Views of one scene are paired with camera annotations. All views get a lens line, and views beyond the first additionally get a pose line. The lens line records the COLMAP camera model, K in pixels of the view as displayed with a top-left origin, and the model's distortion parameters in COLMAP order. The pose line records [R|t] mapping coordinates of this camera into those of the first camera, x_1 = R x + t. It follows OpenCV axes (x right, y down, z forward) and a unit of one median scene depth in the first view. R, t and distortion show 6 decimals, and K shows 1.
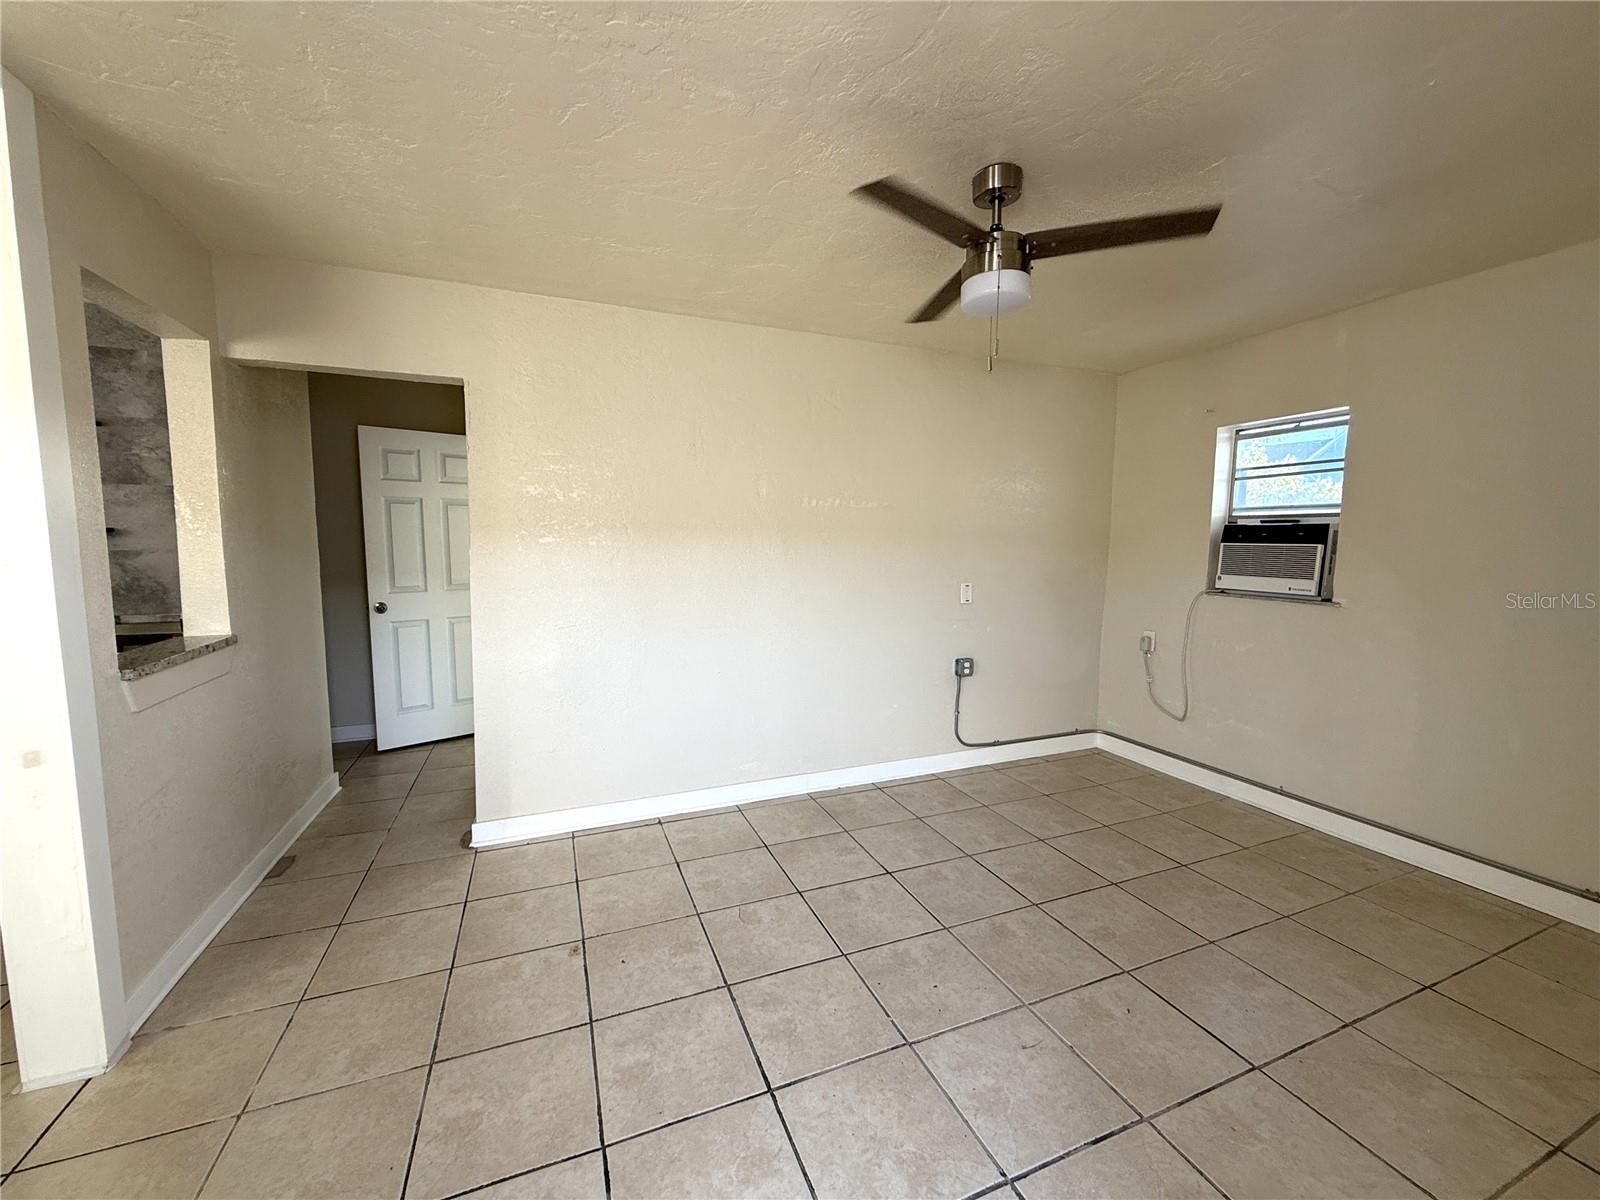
lens RADIAL K [[637.1, 0, 791.6], [0, 637.1, 598.6], [0, 0, 1]] dist [0.002352, -0.000643]
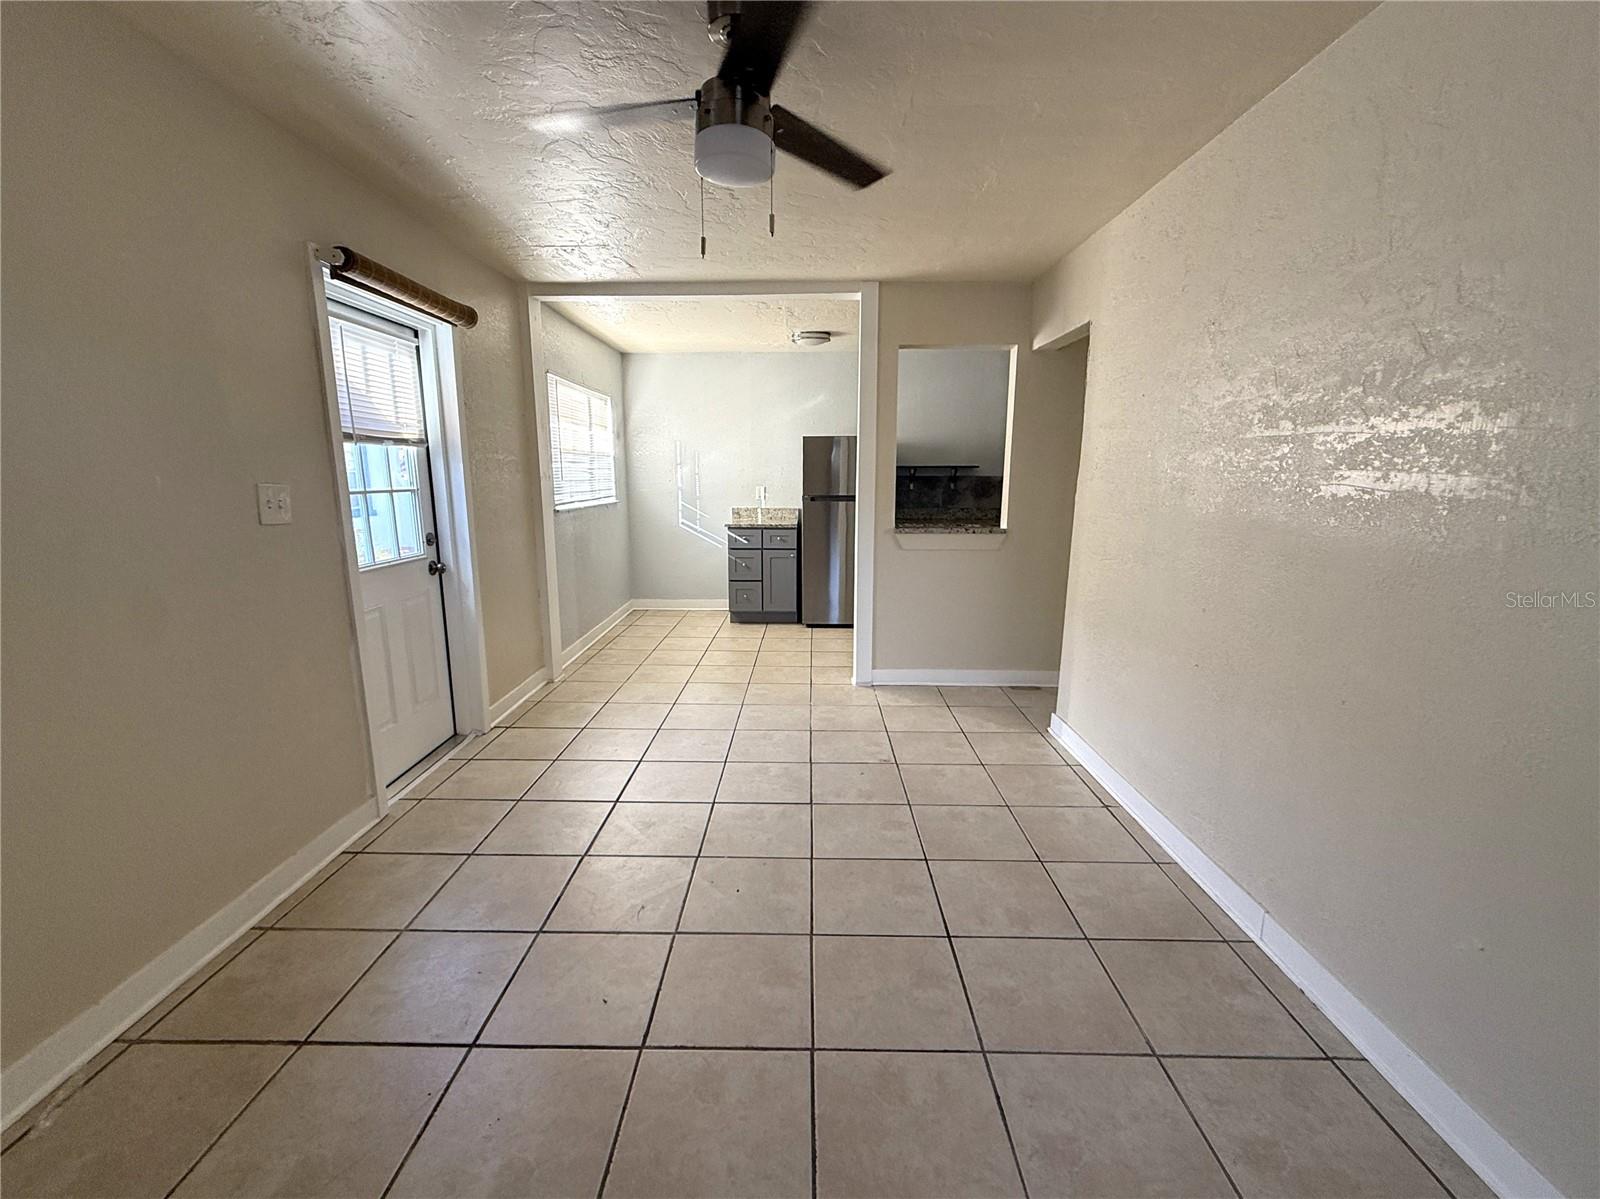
lens RADIAL K [[668.5, 0, 800.2], [0, 668.5, 595.6], [0, 0, 1]] dist [-0.001339, 0.000372]
pose [[-0.374570, 0.161089, -0.913098, 0.762088], [-0.094493, 0.973032, 0.210426, -0.071732], [0.922371, 0.165101, -0.349247, 0.957100]]
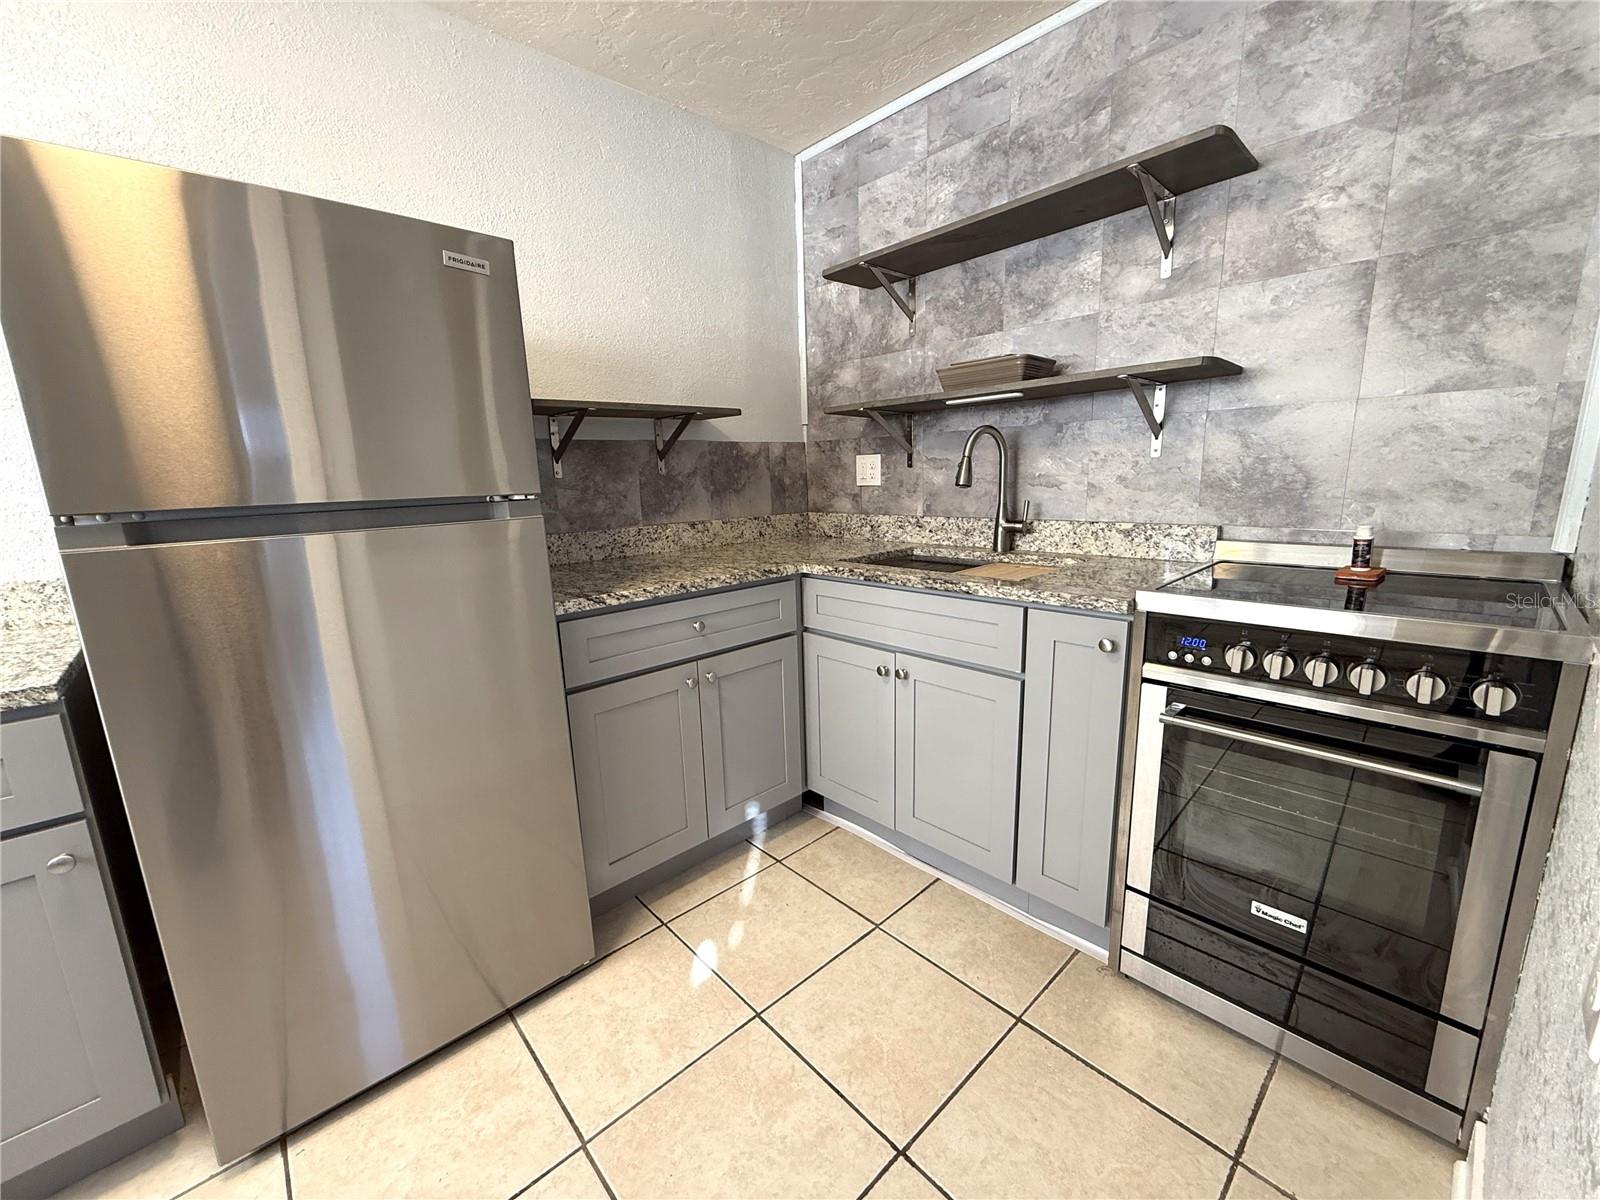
lens RADIAL K [[637.1, 0, 796.7], [0, 637.1, 602.6], [0, 0, 1]] dist [0.002352, -0.000643]
pose [[0.356732, 0.166595, -0.919233, -0.676633], [-0.055131, 0.986010, 0.157302, 0.027243], [0.932579, -0.005437, 0.360926, 0.448670]]
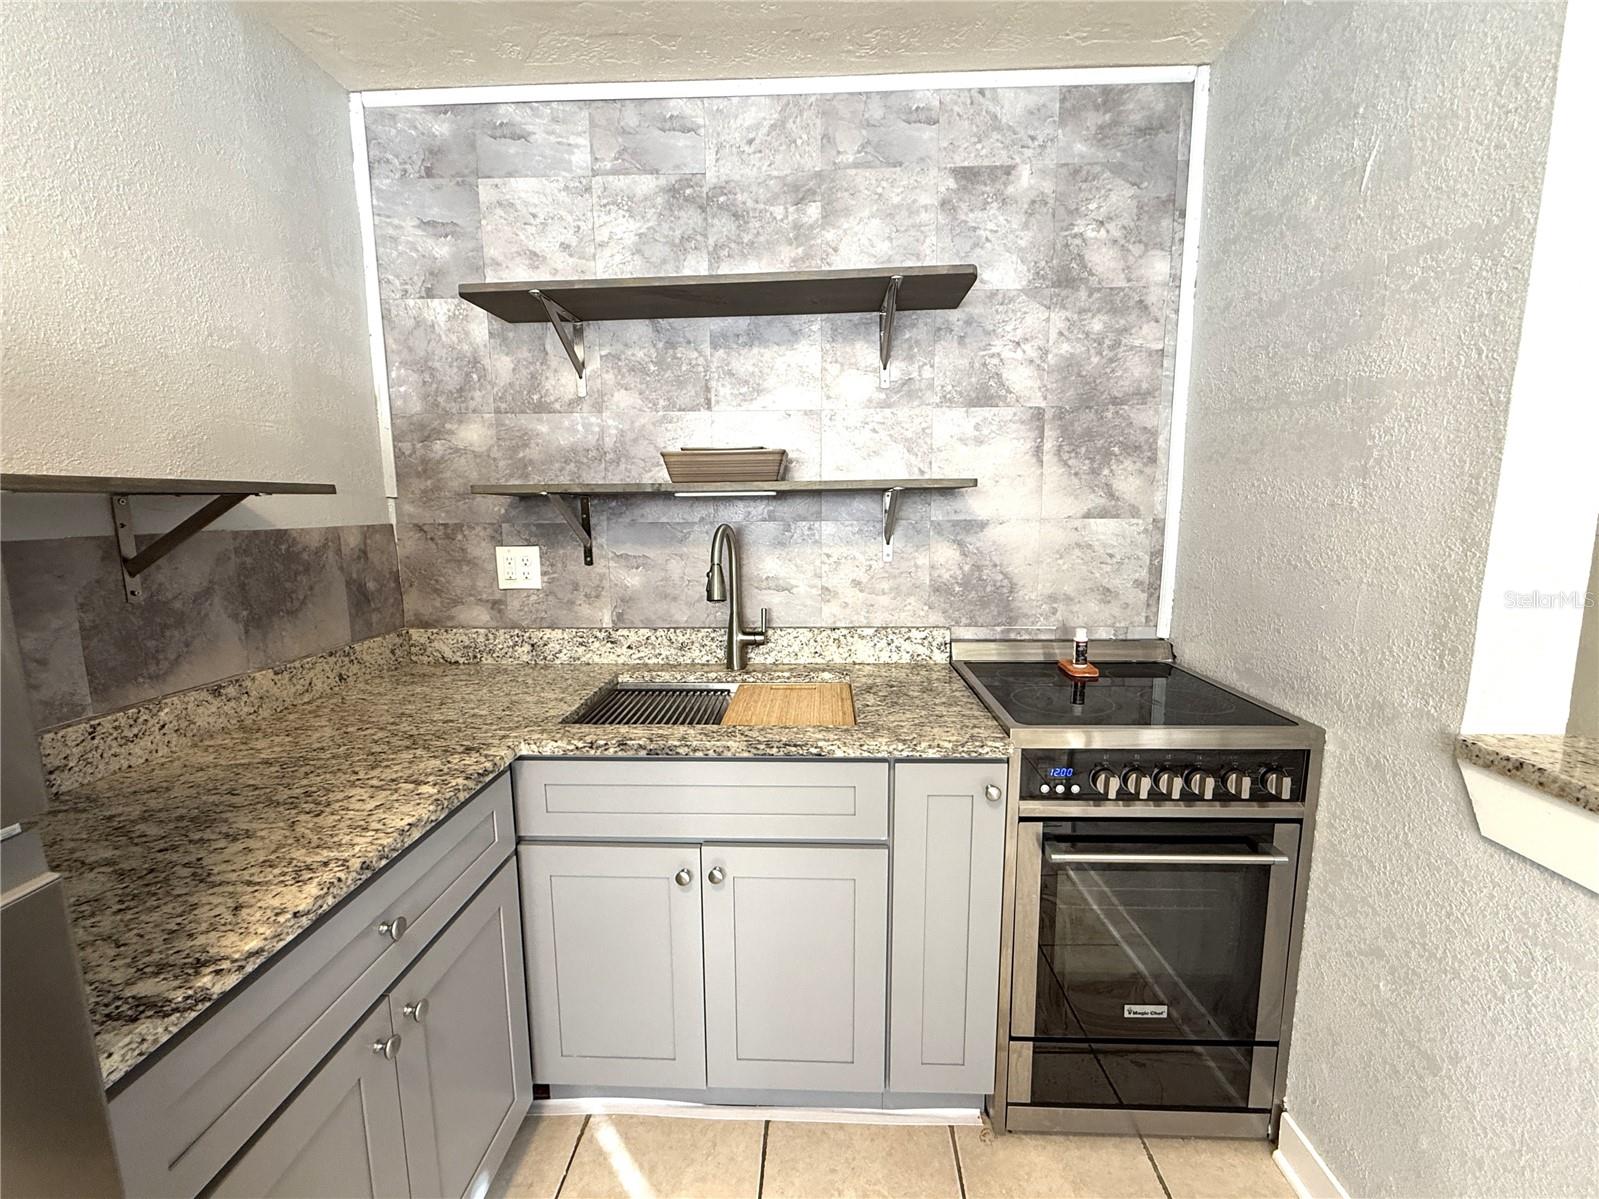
lens RADIAL K [[668.1, 0, 793.8], [0, 668.1, 599.3], [0, 0, 1]] dist [-0.001339, 0.000372]
pose [[0.907962, 0.043438, -0.416794, -0.966002], [-0.022677, 0.998249, 0.054635, -0.032604], [0.418437, -0.040155, 0.907358, 0.372547]]
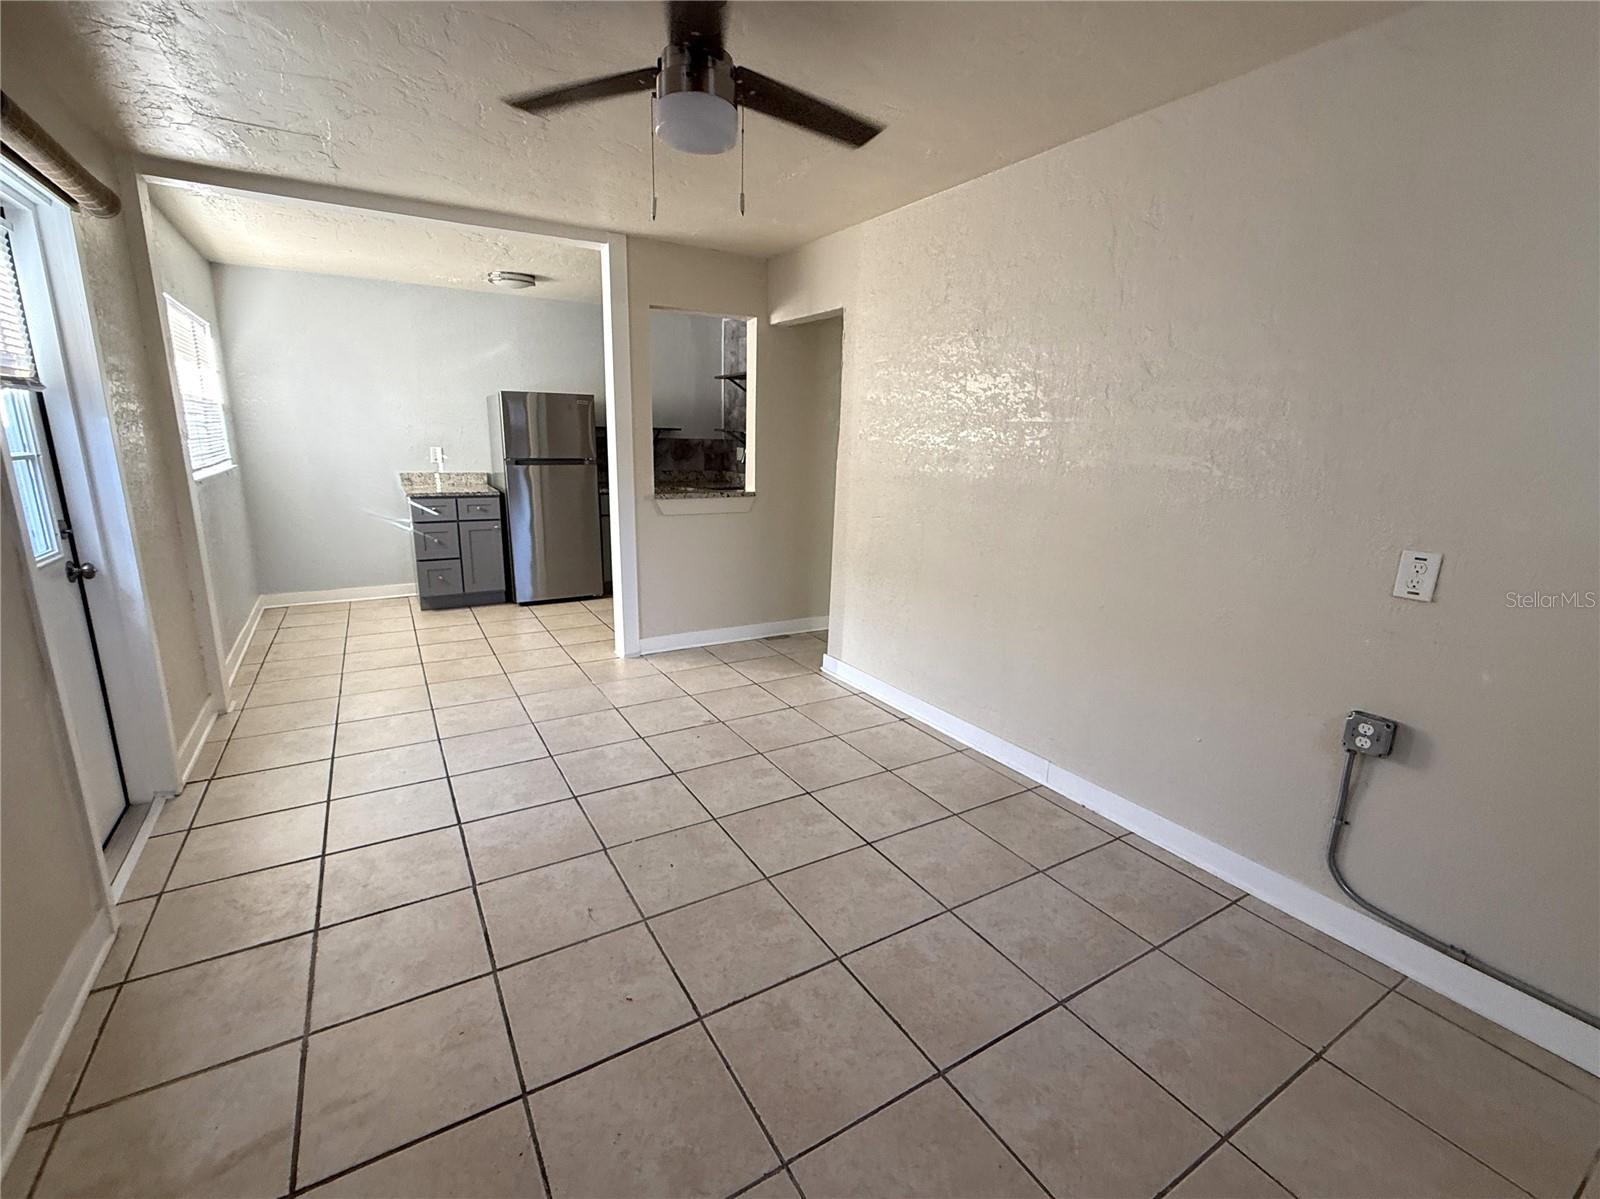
lens RADIAL K [[695.9, 0, 793.4], [0, 695.9, 593.9], [0, 0, 1]] dist [-0.002286, 0.000579]
pose [[0.165306, 0.218437, -0.961748, 0.863448], [-0.117751, 0.972560, 0.200654, -0.054178], [0.979188, 0.080078, 0.186491, 0.648078]]
